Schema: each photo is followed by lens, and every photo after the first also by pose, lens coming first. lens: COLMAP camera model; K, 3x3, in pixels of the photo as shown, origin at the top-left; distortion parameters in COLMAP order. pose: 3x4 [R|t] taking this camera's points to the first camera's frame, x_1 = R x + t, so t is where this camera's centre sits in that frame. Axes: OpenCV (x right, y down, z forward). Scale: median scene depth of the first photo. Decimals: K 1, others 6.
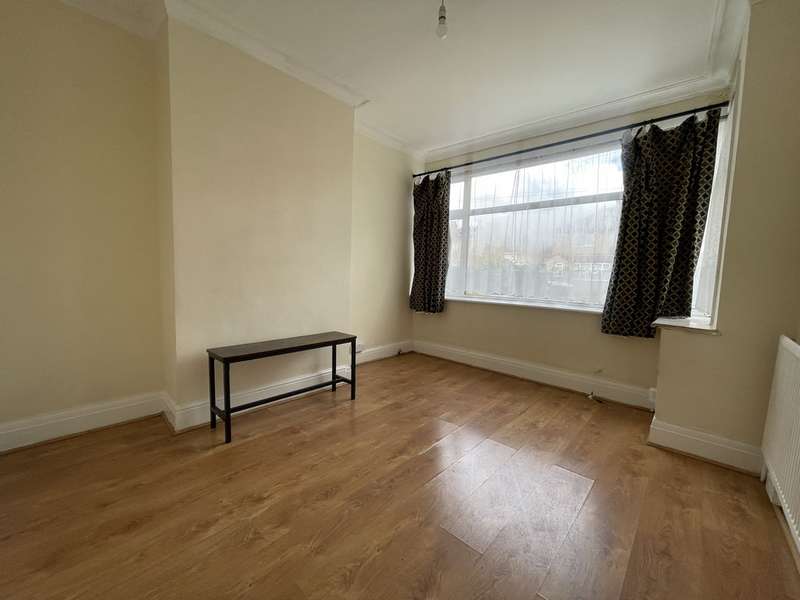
lens RADIAL K [[322.4, 0, 400.0], [0, 322.4, 300.0], [0, 0, 1]] dist [-0.003088, 0.000225]
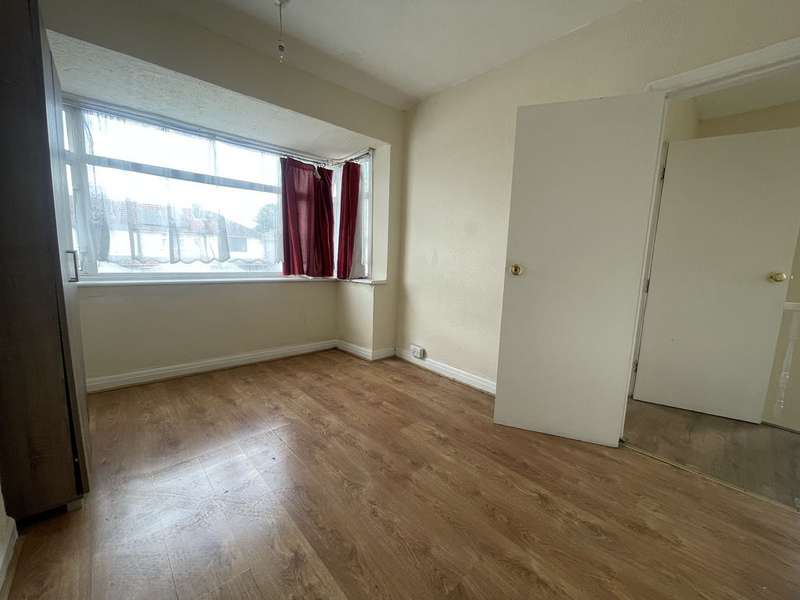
lens RADIAL K [[322.4, 0, 400.0], [0, 322.4, 300.0], [0, 0, 1]] dist [-0.003088, 0.000225]
pose [[0.079348, -0.149172, 0.985622, -0.911246], [0.073575, 0.986920, 0.143446, -0.117984], [-0.994128, 0.061135, 0.089285, 0.869835]]
